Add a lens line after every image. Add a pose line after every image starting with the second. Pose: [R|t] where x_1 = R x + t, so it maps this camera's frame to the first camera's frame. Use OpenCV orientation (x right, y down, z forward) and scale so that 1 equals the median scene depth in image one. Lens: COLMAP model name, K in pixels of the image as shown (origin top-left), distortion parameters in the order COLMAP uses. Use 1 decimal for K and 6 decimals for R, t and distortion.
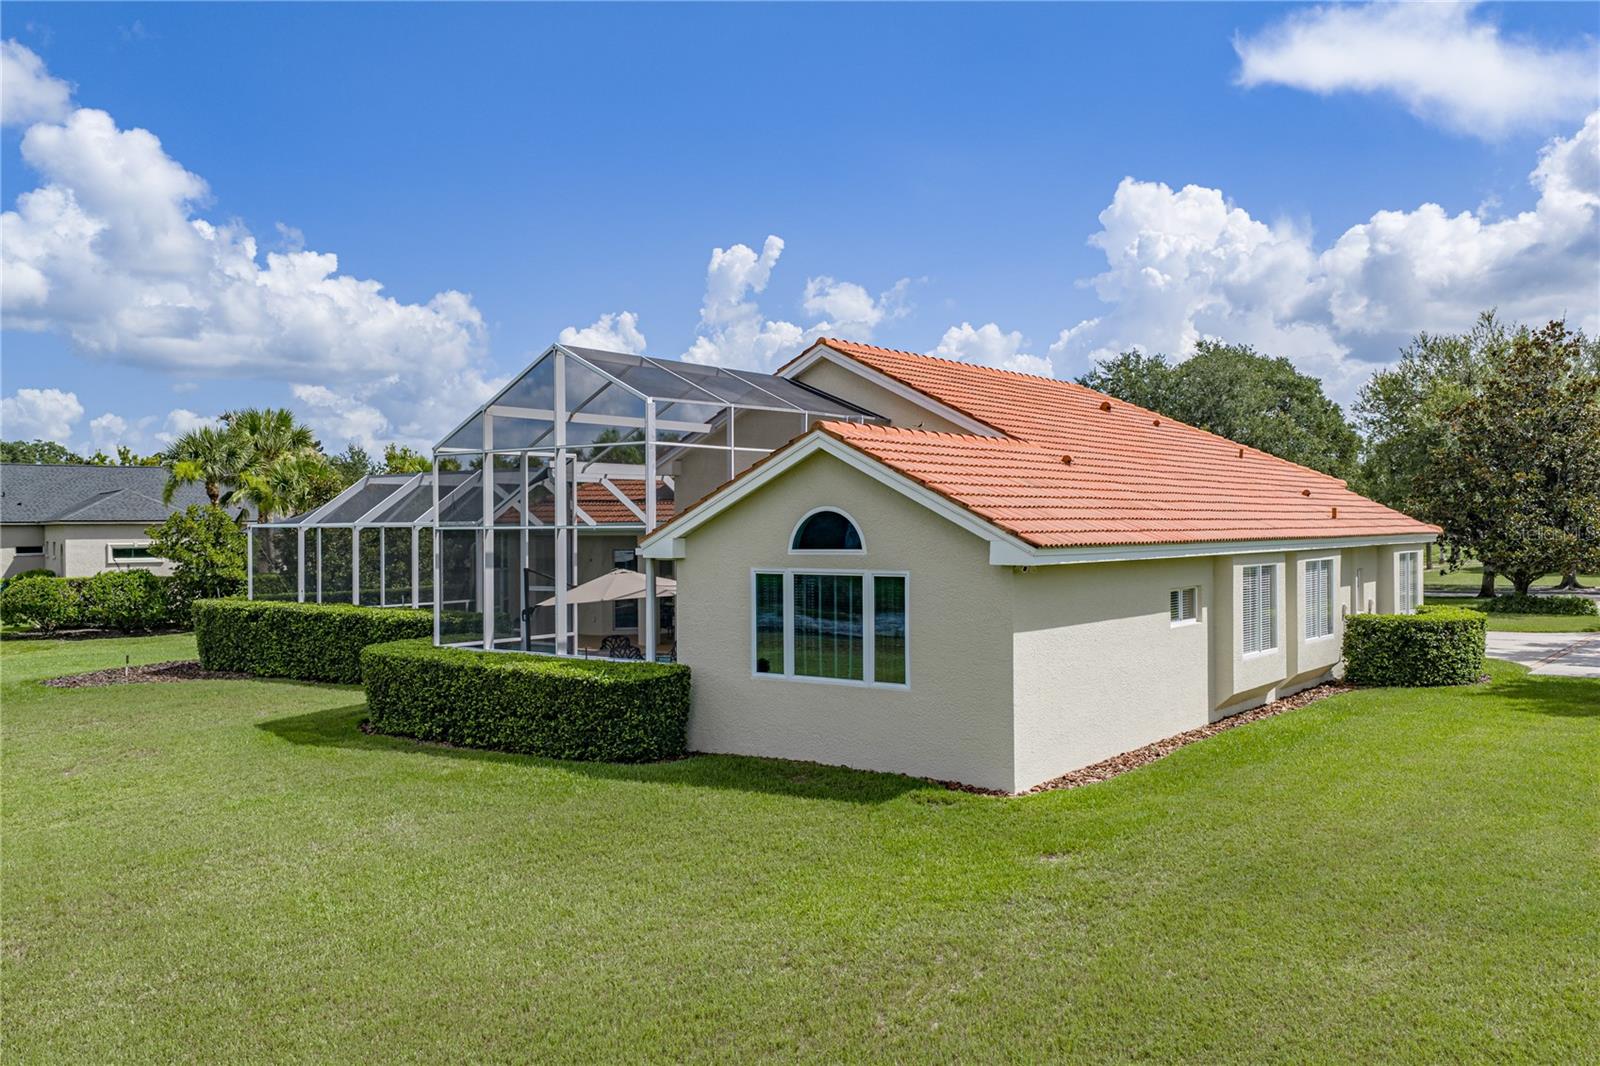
lens RADIAL K [[1333.0, 0, 796.6], [0, 1333.0, 532.3], [0, 0, 1]] dist [0.026911, -0.003163]
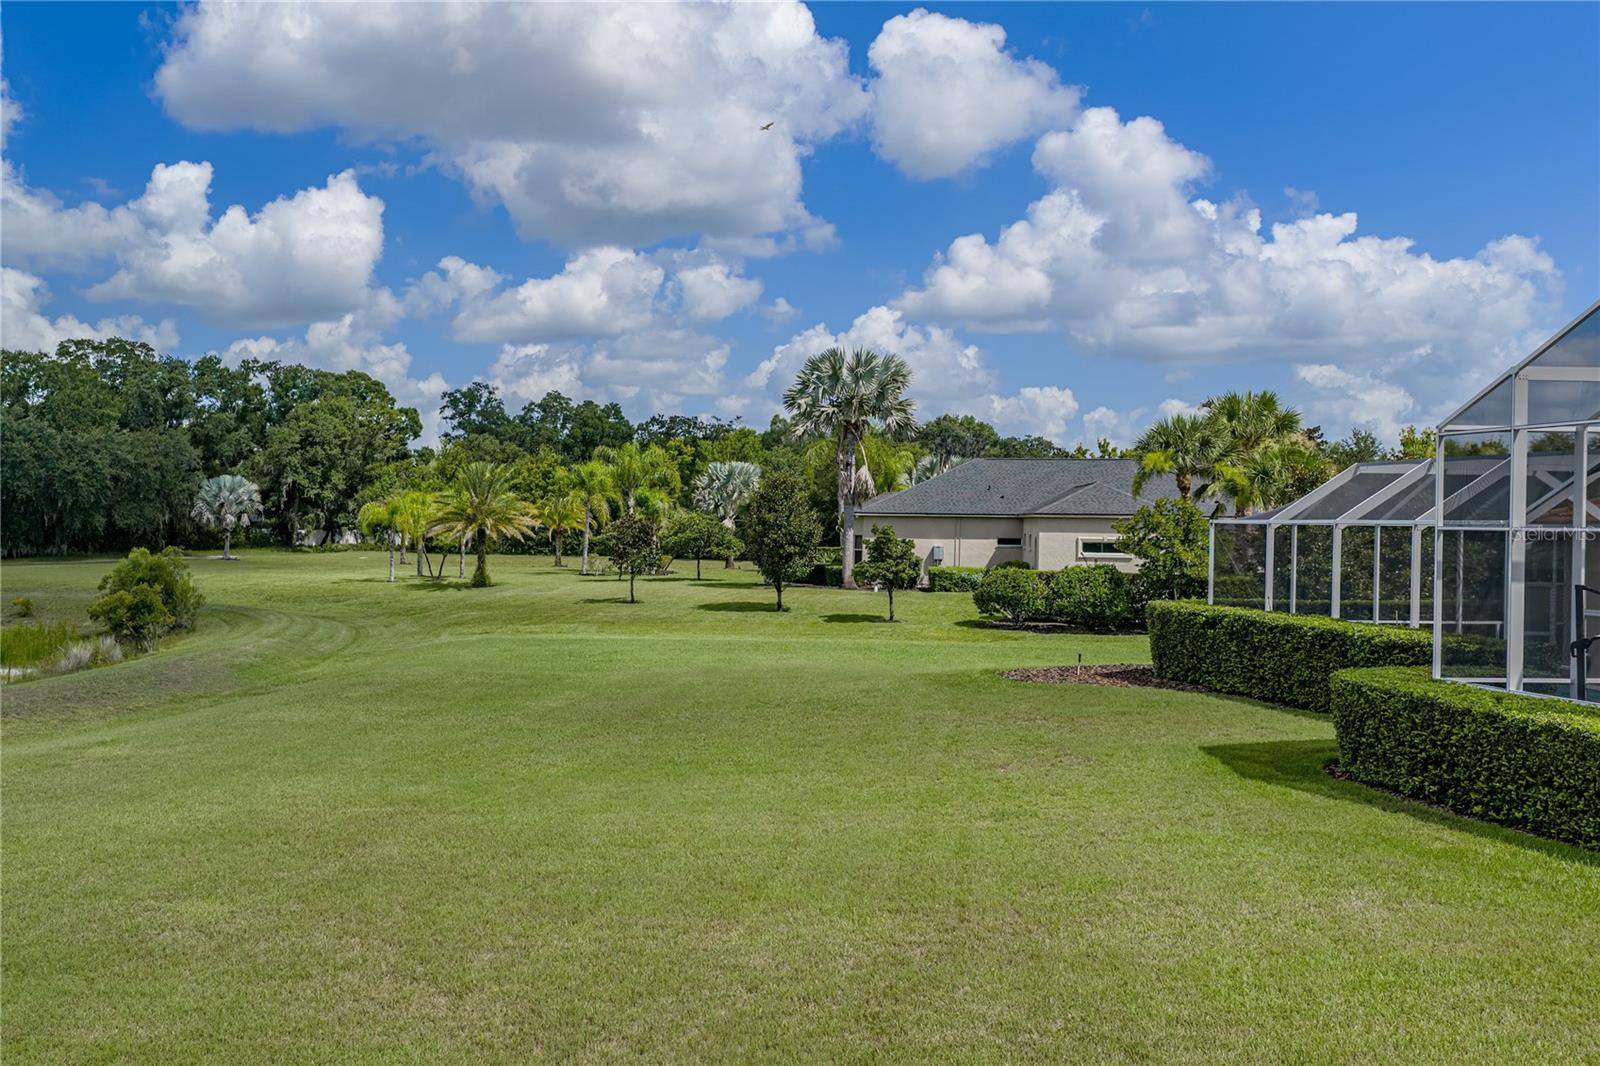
lens RADIAL K [[1217.6, 0, 798.0], [0, 1217.6, 515.3], [0, 0, 1]] dist [0.031396, -0.003374]
pose [[0.664401, 0.010871, -0.747297, 0.018499], [-0.019673, 0.999802, -0.002947, -0.001066], [0.747117, 0.016660, 0.664483, 0.241840]]
